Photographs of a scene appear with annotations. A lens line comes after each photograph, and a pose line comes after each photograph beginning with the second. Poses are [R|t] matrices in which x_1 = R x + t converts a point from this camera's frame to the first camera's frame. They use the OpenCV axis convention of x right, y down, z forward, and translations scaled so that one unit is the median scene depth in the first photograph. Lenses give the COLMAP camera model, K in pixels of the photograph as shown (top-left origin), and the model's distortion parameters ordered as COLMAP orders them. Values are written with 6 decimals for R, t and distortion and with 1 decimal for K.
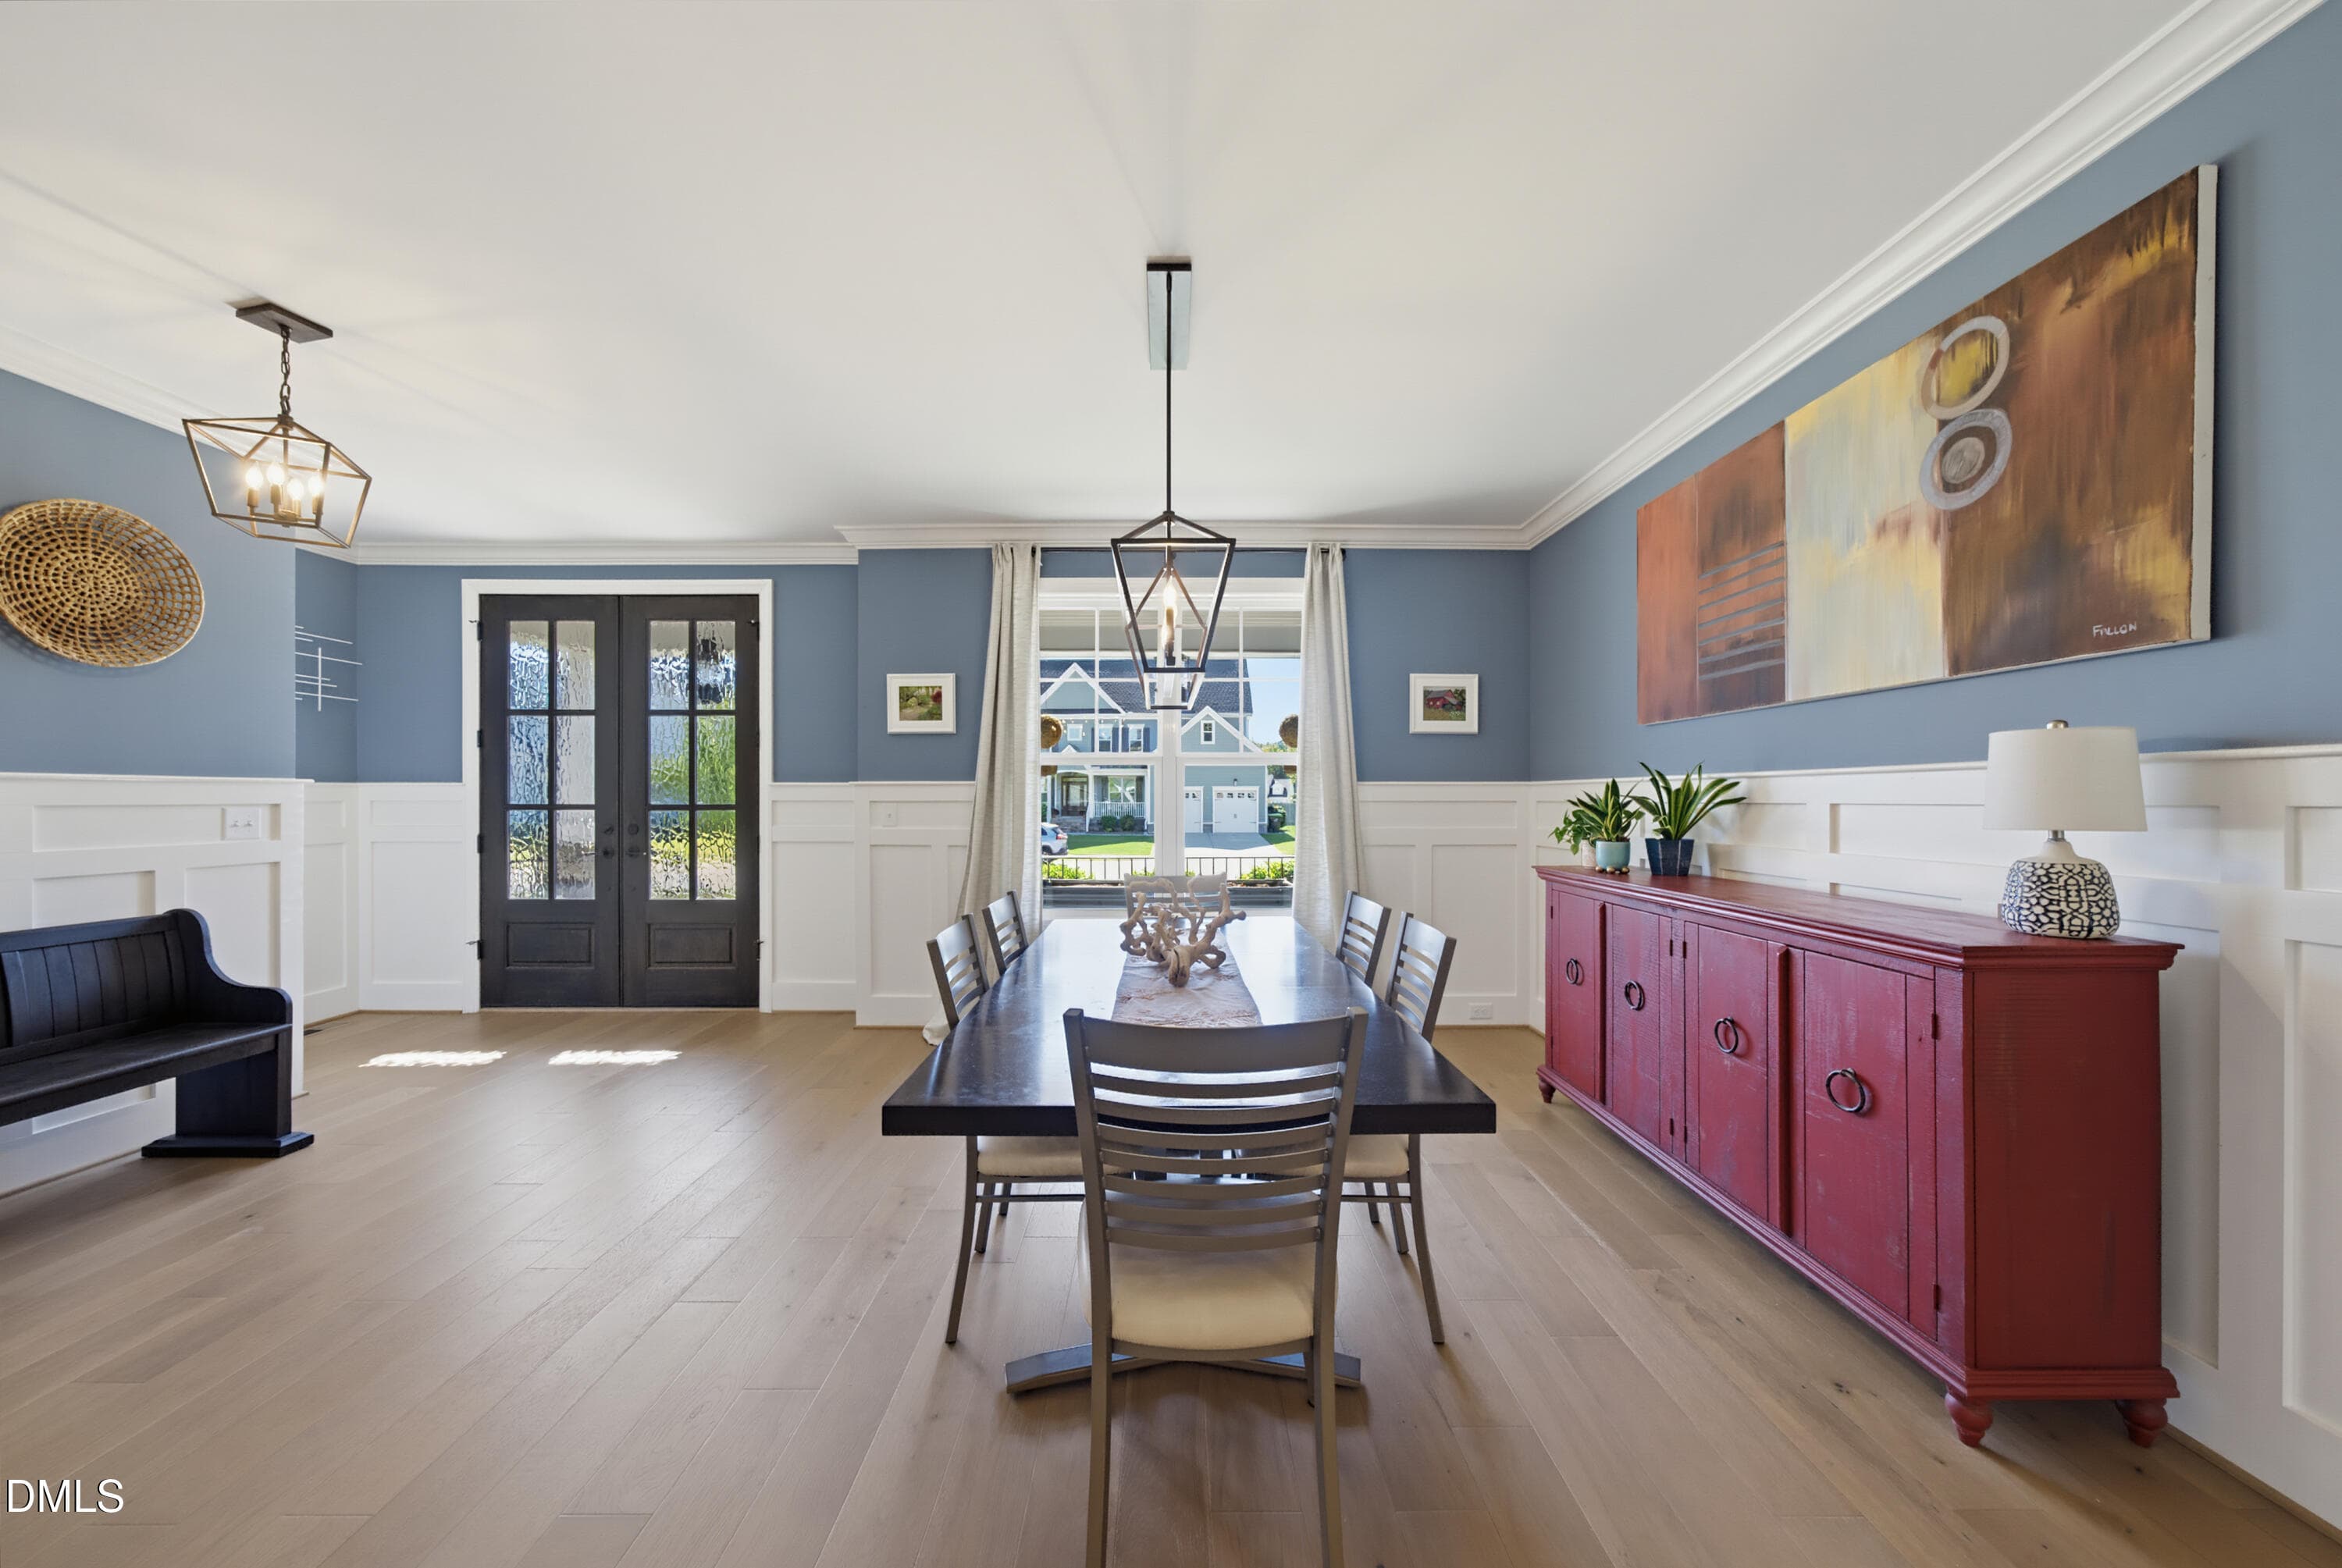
lens RADIAL K [[865.9, 0, 1193.4], [0, 865.9, 794.6], [0, 0, 1]] dist [-0.000578, 0.000383]
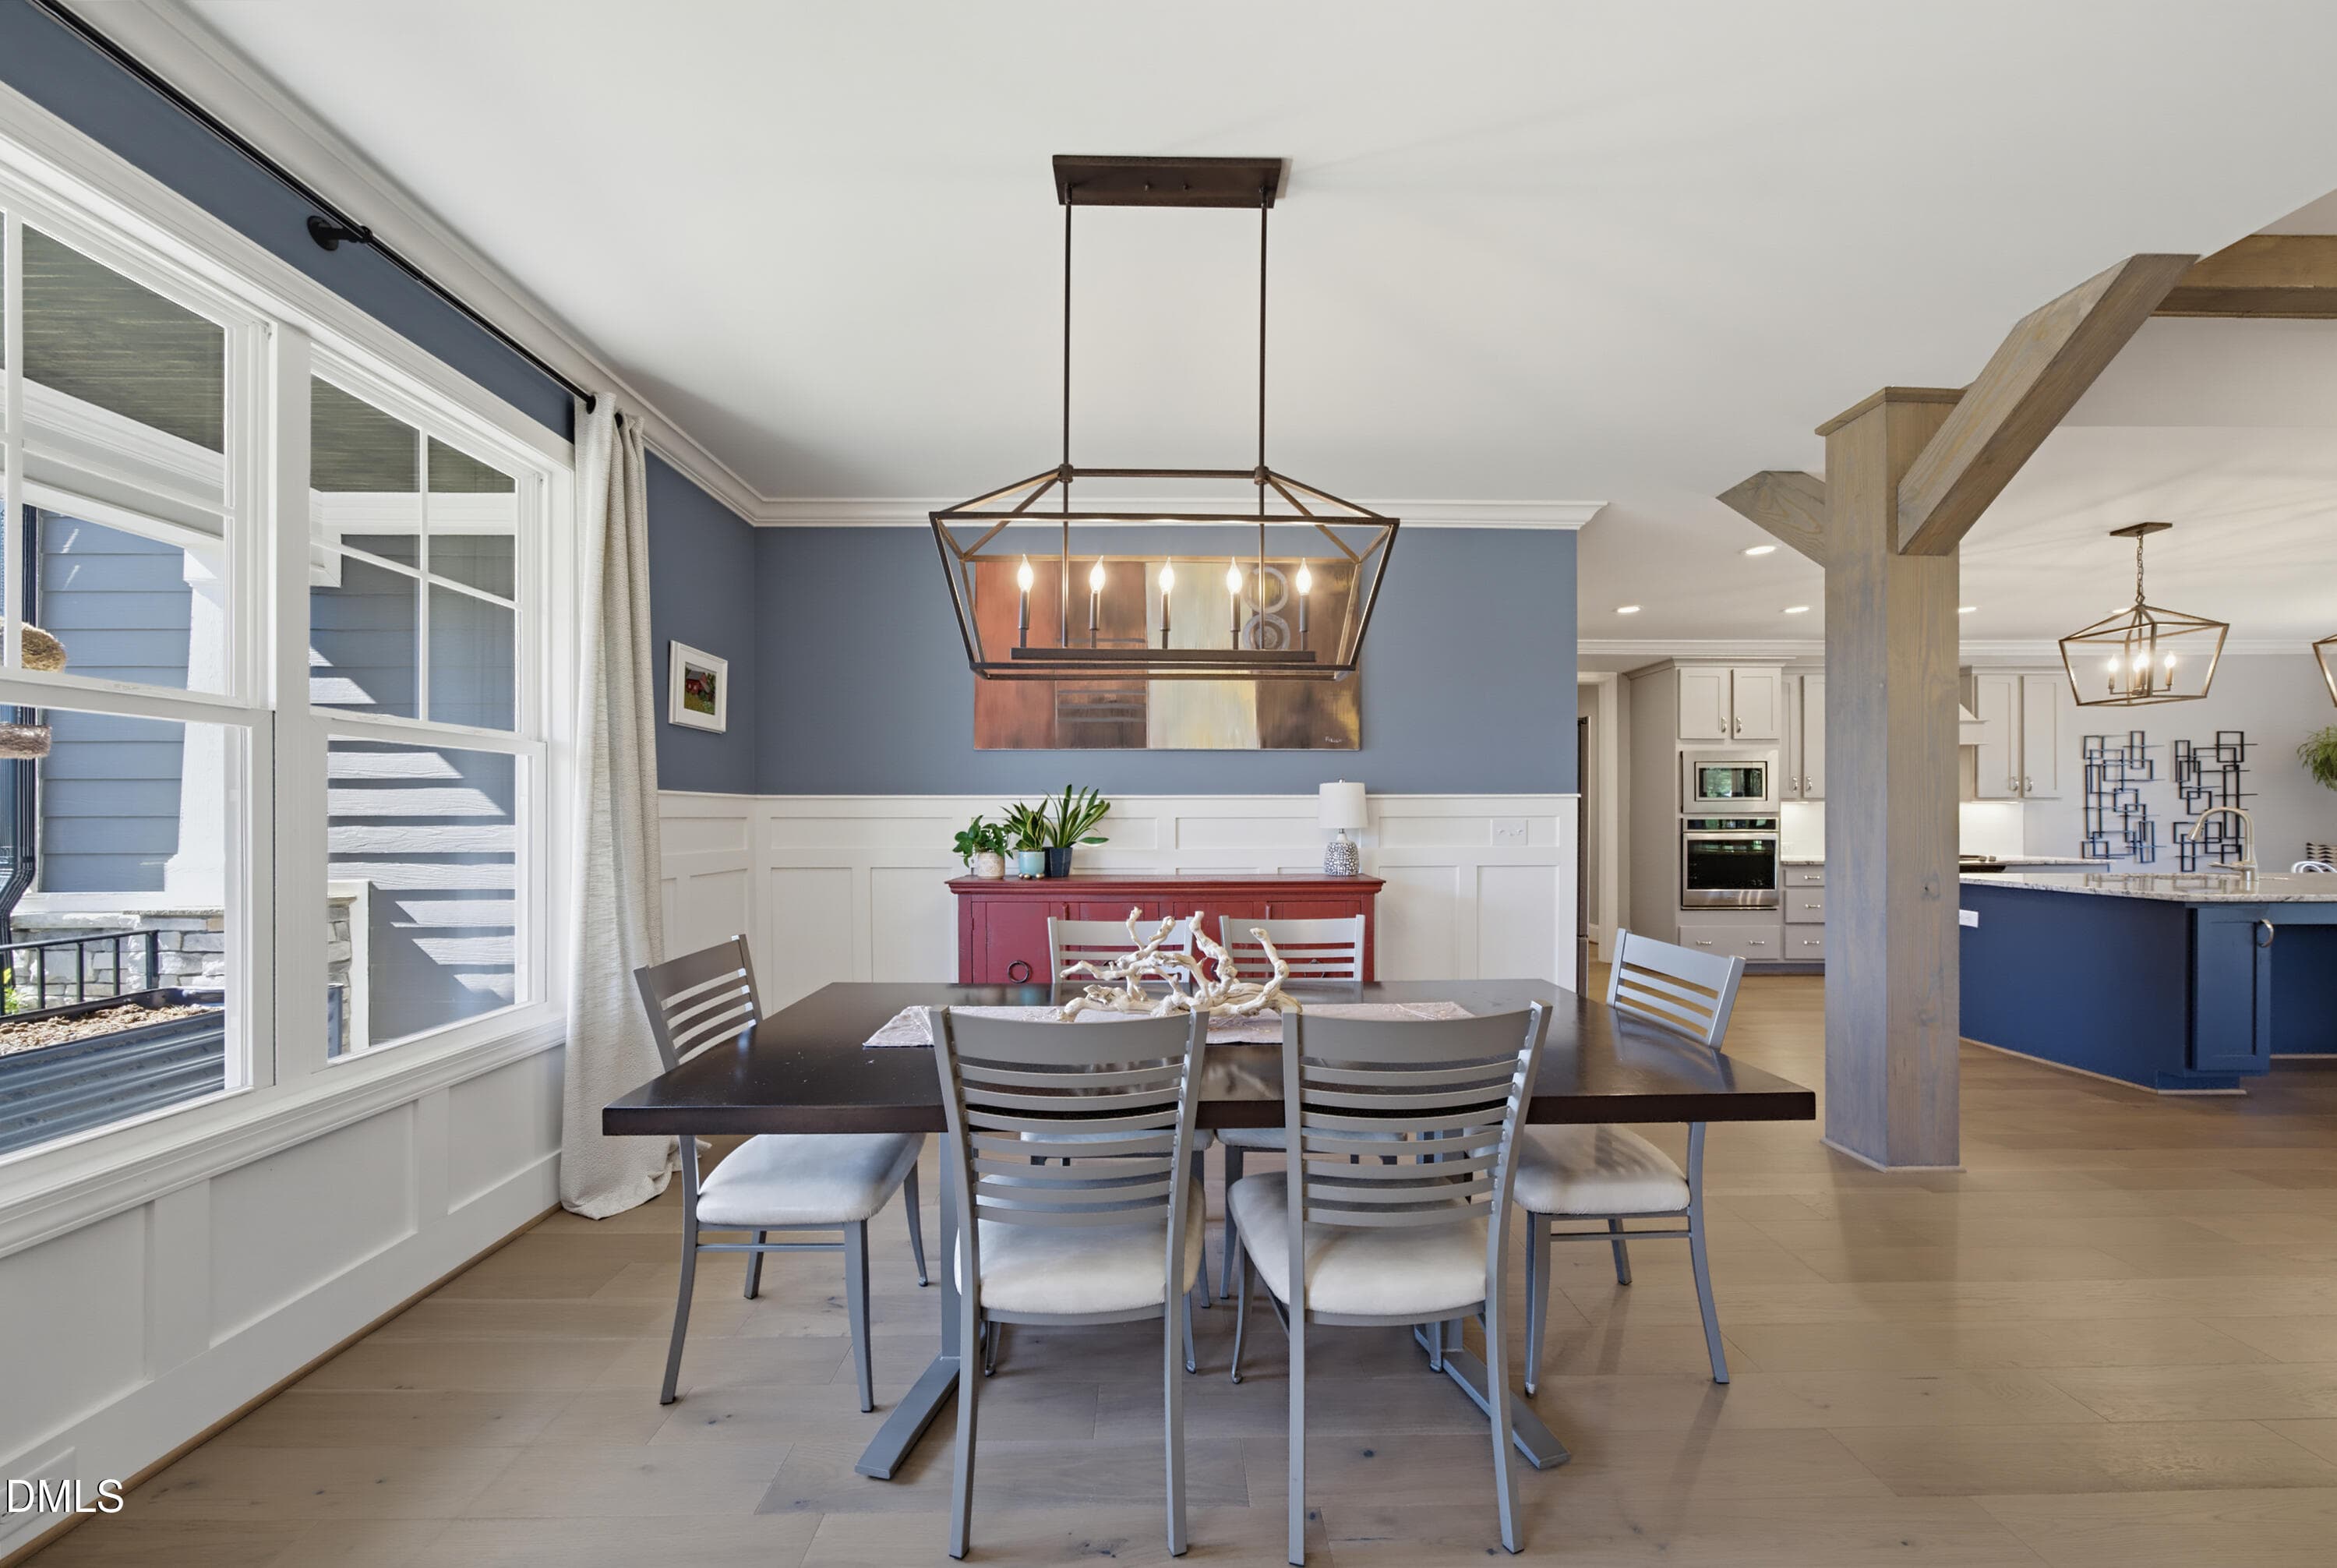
lens RADIAL K [[828.2, 0, 1161.9], [0, 828.2, 815.5], [0, 0, 1]] dist [0.009618, 0.000173]
pose [[-0.028877, -0.000982, 0.999582, -0.395694], [-0.002327, 0.999997, 0.000915, 0.003137], [-0.999580, -0.002299, -0.028879, 0.538318]]
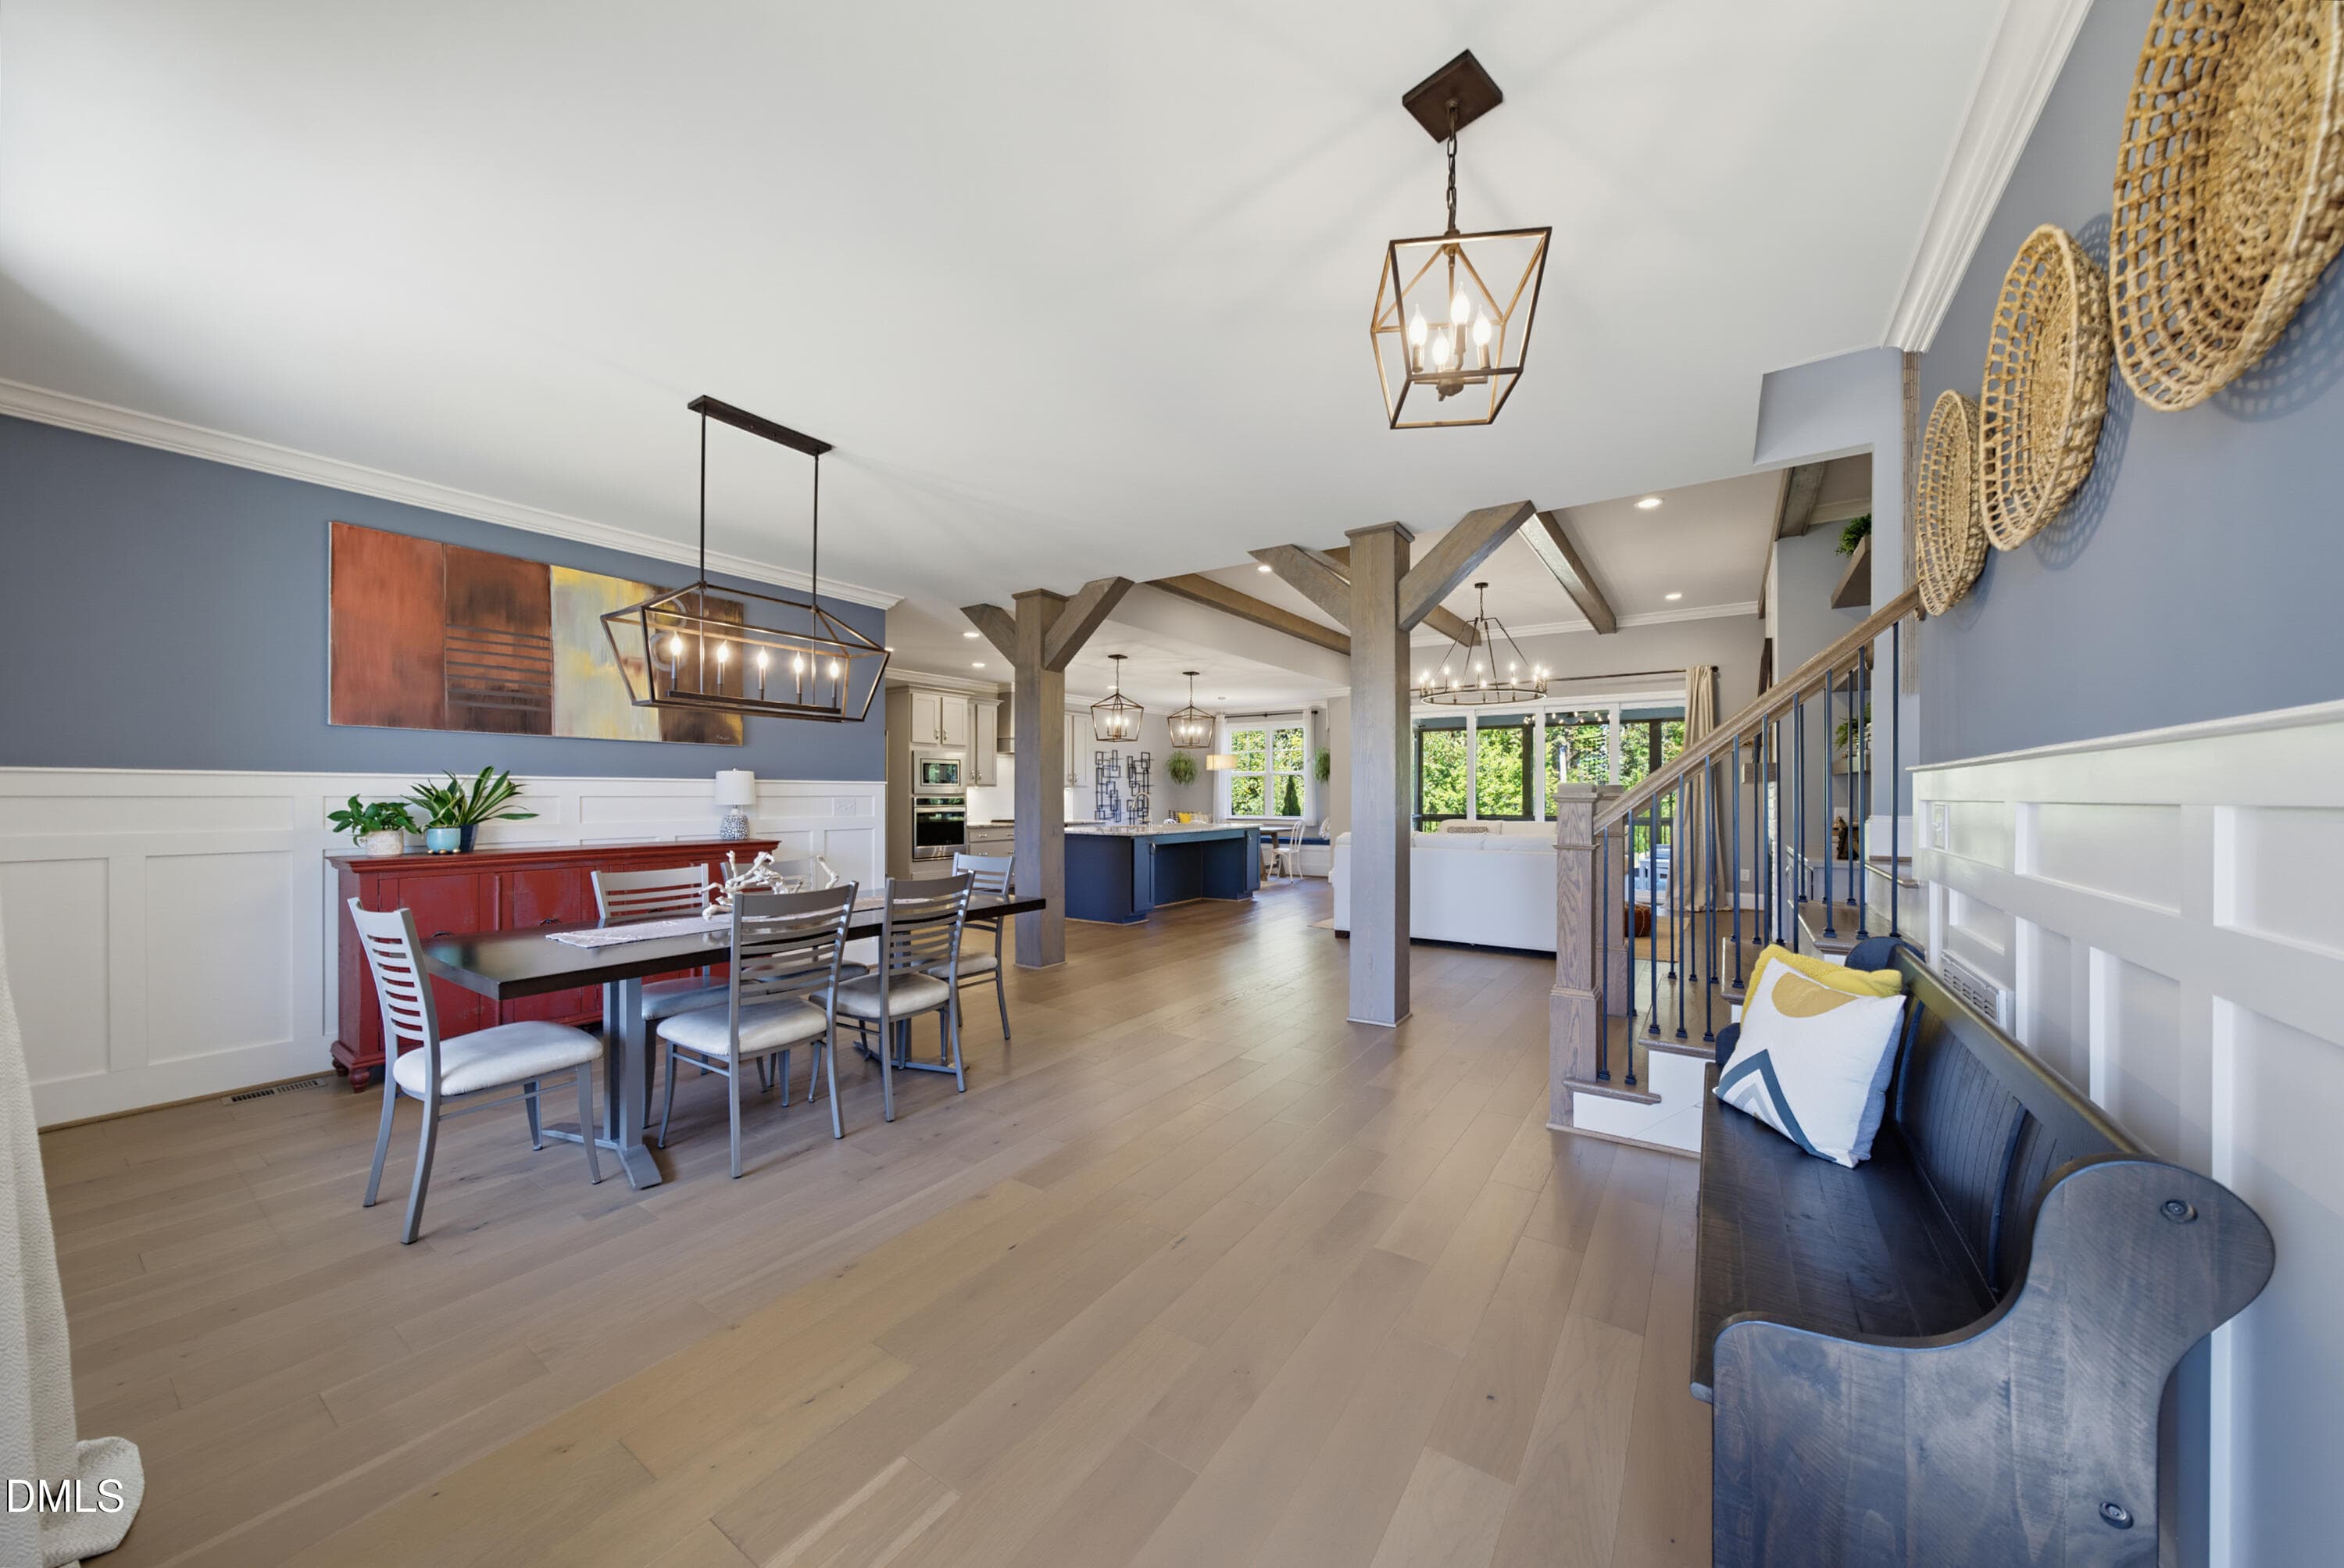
lens RADIAL K [[830.6, 0, 1165.4], [0, 830.6, 815.6], [0, 0, 1]] dist [0.009618, 0.000173]
pose [[-0.815812, -0.016435, 0.578083, -0.650626], [-0.004754, 0.999753, 0.021714, 0.003926], [-0.578297, 0.014966, -0.815689, 0.870484]]
